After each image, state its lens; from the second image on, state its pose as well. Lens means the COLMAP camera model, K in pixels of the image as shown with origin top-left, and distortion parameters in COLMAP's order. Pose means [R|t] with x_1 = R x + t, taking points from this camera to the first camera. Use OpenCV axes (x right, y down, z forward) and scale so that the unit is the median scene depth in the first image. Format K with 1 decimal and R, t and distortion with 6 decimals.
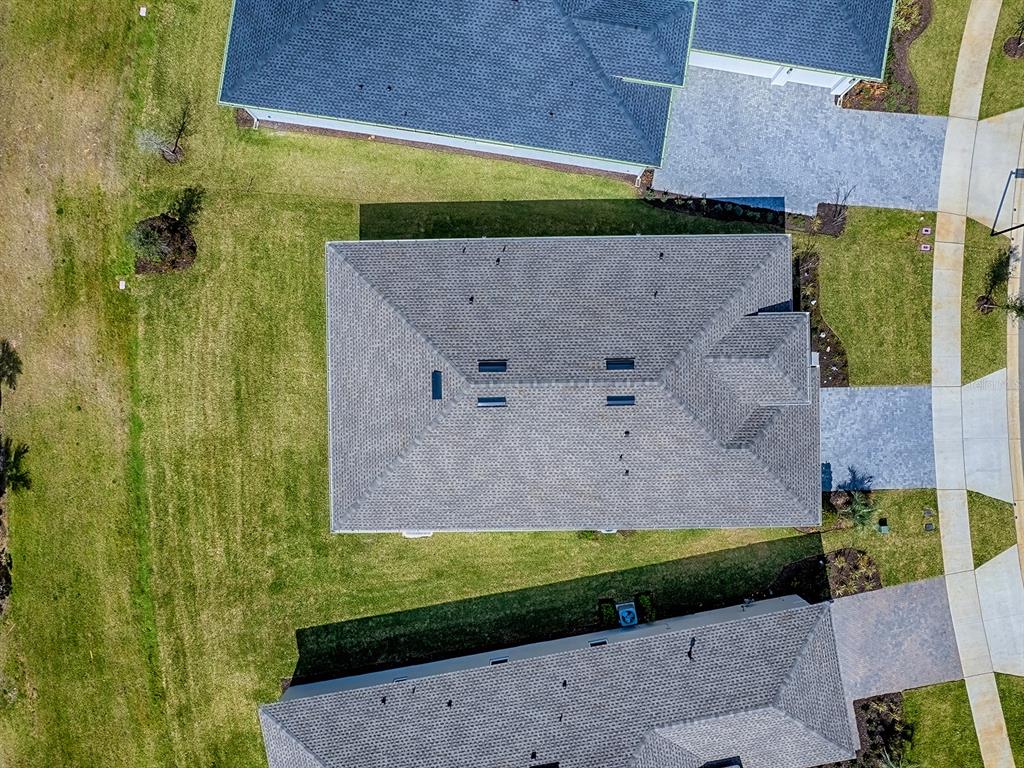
lens RADIAL K [[740.9, 0, 516.4], [0, 740.9, 397.5], [0, 0, 1]] dist [-0.079970, 0.071767]
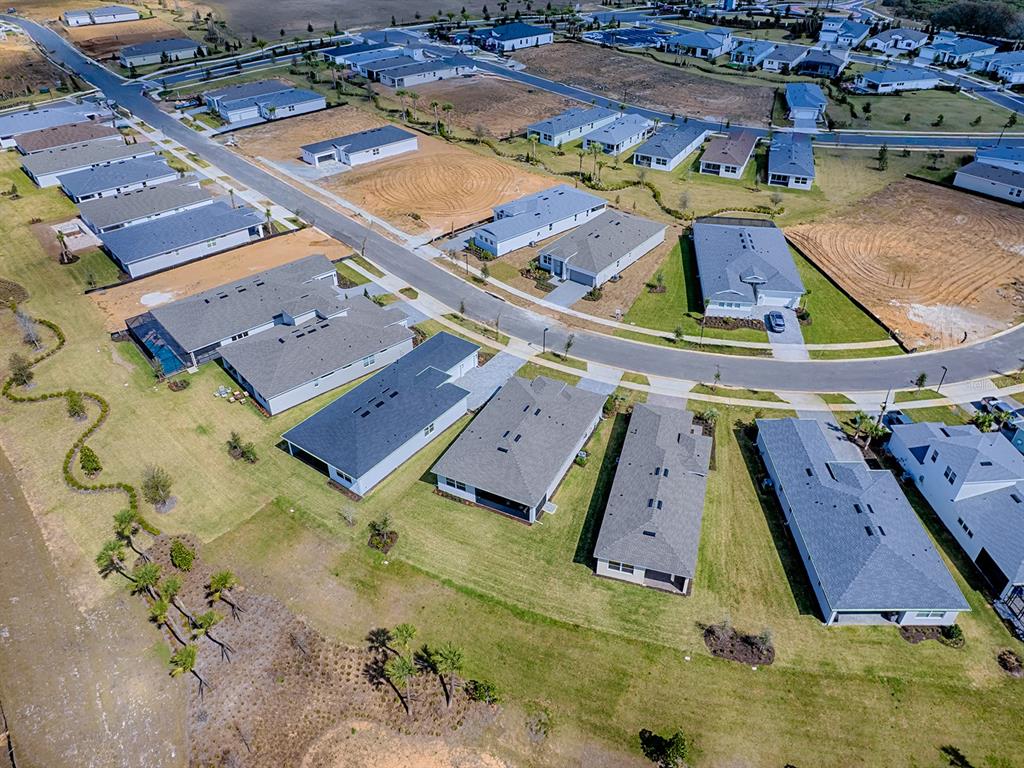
lens RADIAL K [[740.9, 0, 516.4], [0, 740.9, 397.5], [0, 0, 1]] dist [-0.079970, 0.071767]
pose [[0.453813, -0.531738, 0.715058, -1.625937], [0.891096, 0.269673, -0.364998, 0.816453], [0.001251, 0.802827, 0.596211, -0.633363]]
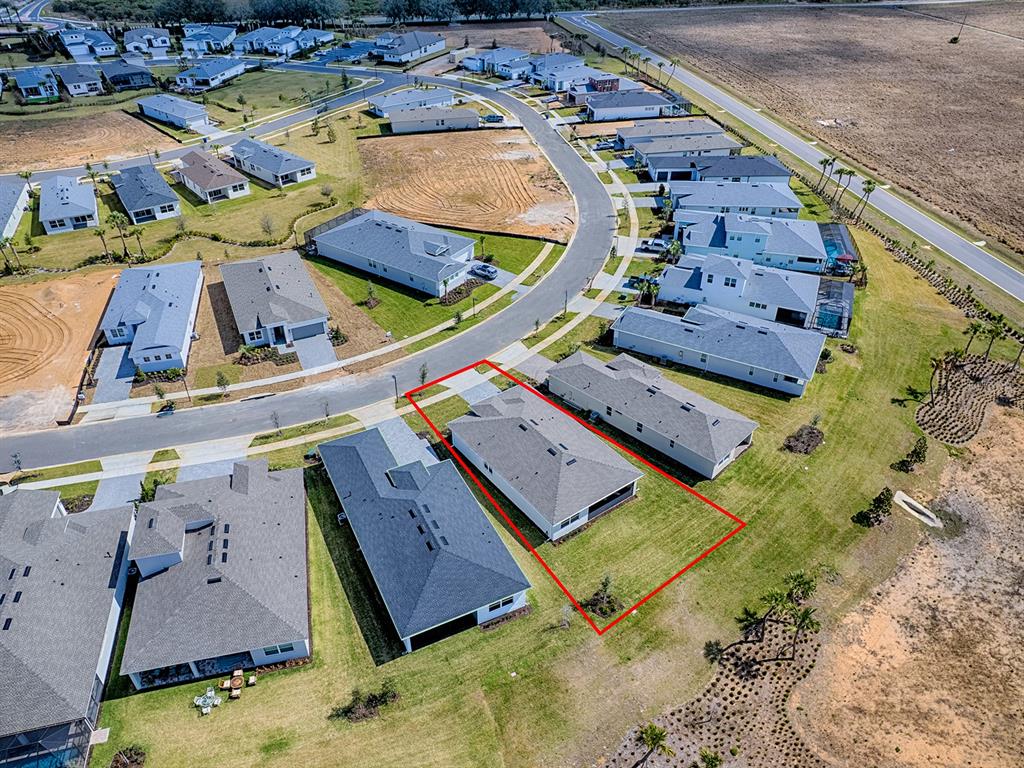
lens RADIAL K [[740.9, 0, 516.4], [0, 740.9, 397.5], [0, 0, 1]] dist [-0.079970, 0.071767]
pose [[-0.585322, -0.484677, 0.649990, -1.355524], [0.810798, -0.347649, 0.470900, -1.134038], [-0.002266, 0.802639, 0.596461, -0.628410]]
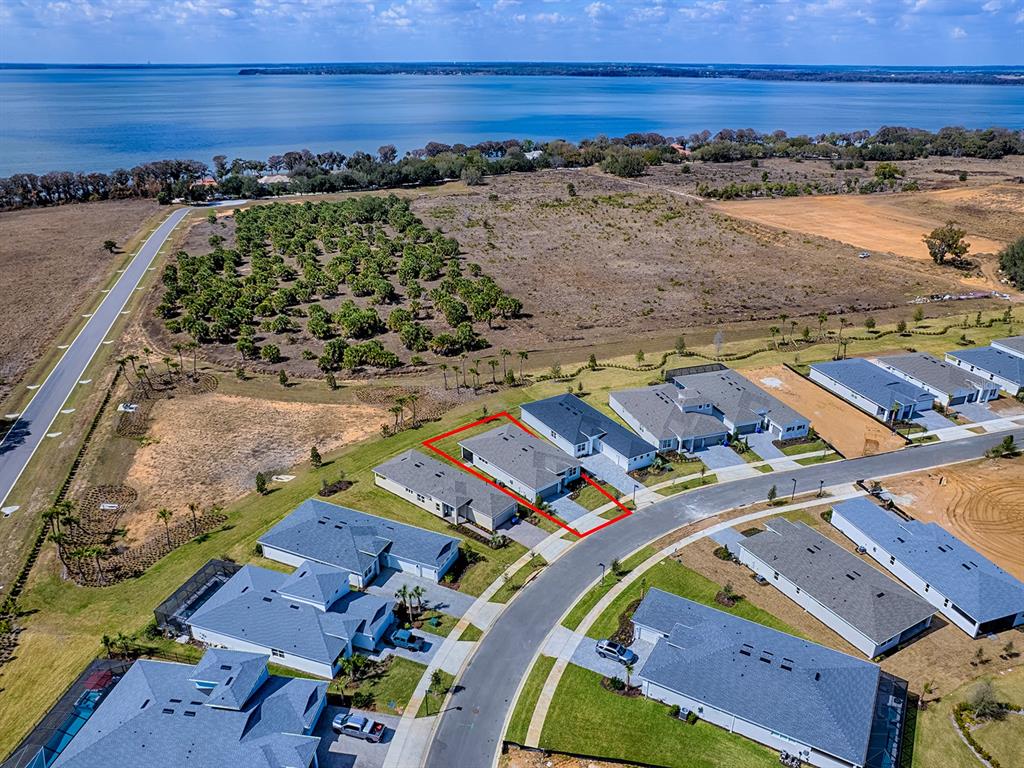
lens RADIAL K [[740.9, 0, 516.4], [0, 740.9, 397.5], [0, 0, 1]] dist [-0.079970, 0.071767]
pose [[0.637121, 0.324355, -0.699192, 2.574532], [-0.770753, 0.263296, -0.580186, 2.103081], [-0.004092, 0.908553, 0.417749, -0.917713]]
